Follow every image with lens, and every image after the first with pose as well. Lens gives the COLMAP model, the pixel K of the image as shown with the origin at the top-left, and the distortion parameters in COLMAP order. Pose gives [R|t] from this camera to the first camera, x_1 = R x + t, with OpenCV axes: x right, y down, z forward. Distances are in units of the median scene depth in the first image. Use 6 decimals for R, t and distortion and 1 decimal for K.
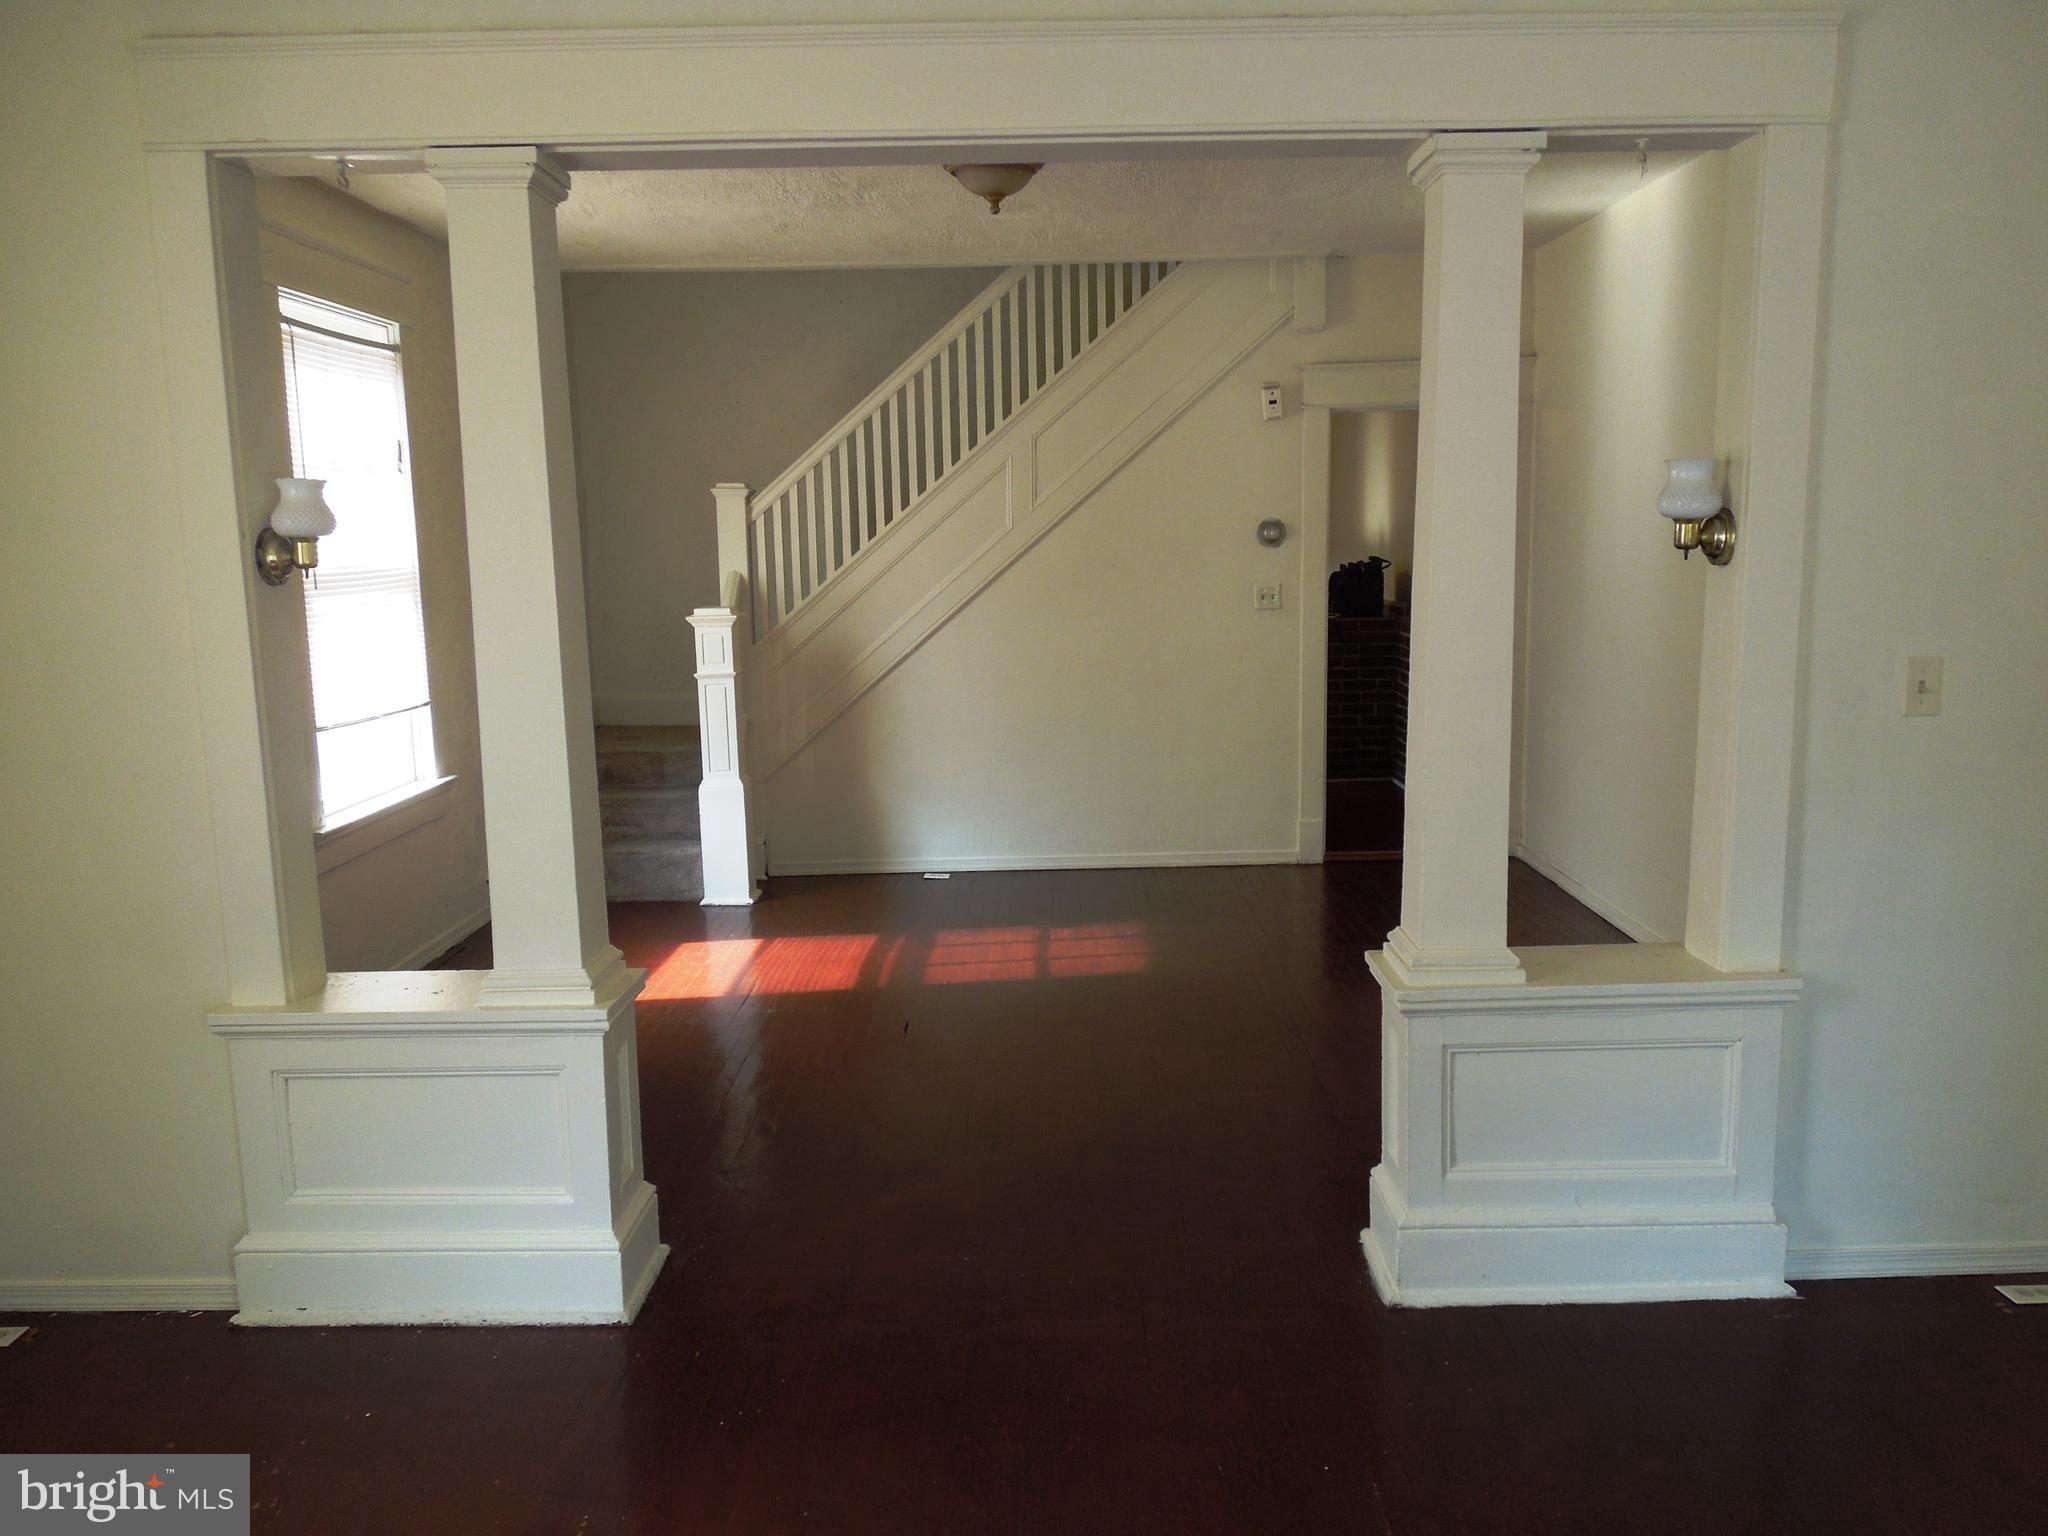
lens RADIAL K [[1586.5, 0, 1024.0], [0, 1586.5, 768.0], [0, 0, 1]] dist [-0.011695, -0.004192]
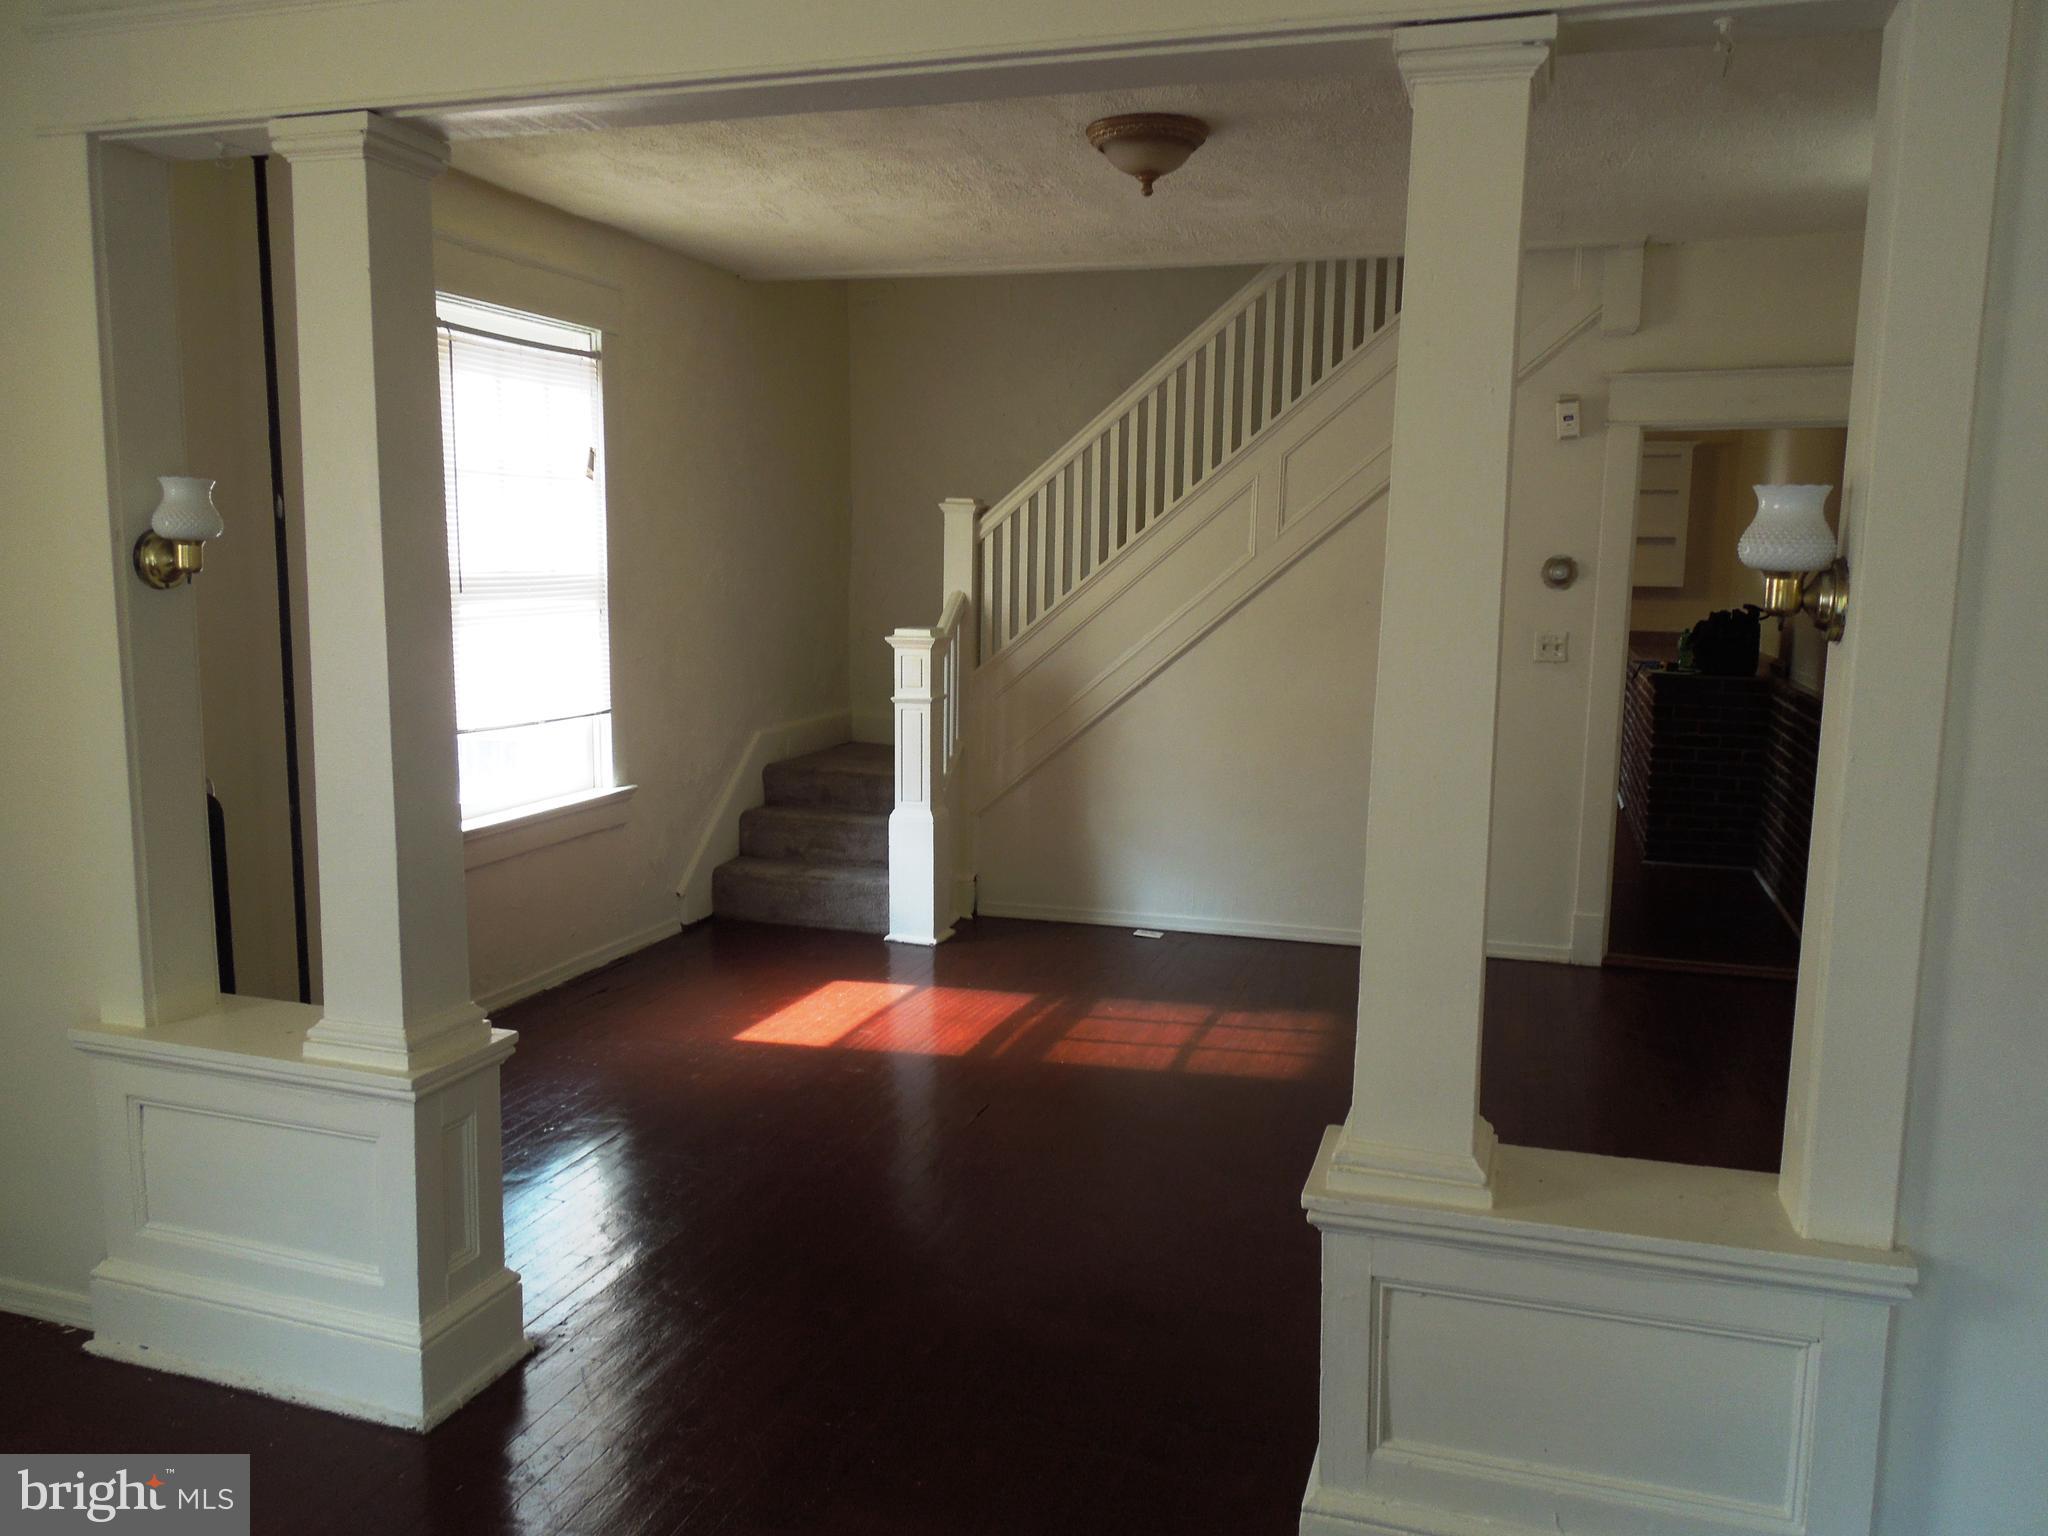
lens RADIAL K [[1574.6, 0, 1029.9], [0, 1574.6, 762.4], [0, 0, 1]] dist [-0.012829, -0.002424]
pose [[0.952526, 0.071851, -0.295856, 0.155680], [-0.076434, 0.997067, -0.003939, -0.023459], [0.294706, 0.026365, 0.955224, 0.126573]]
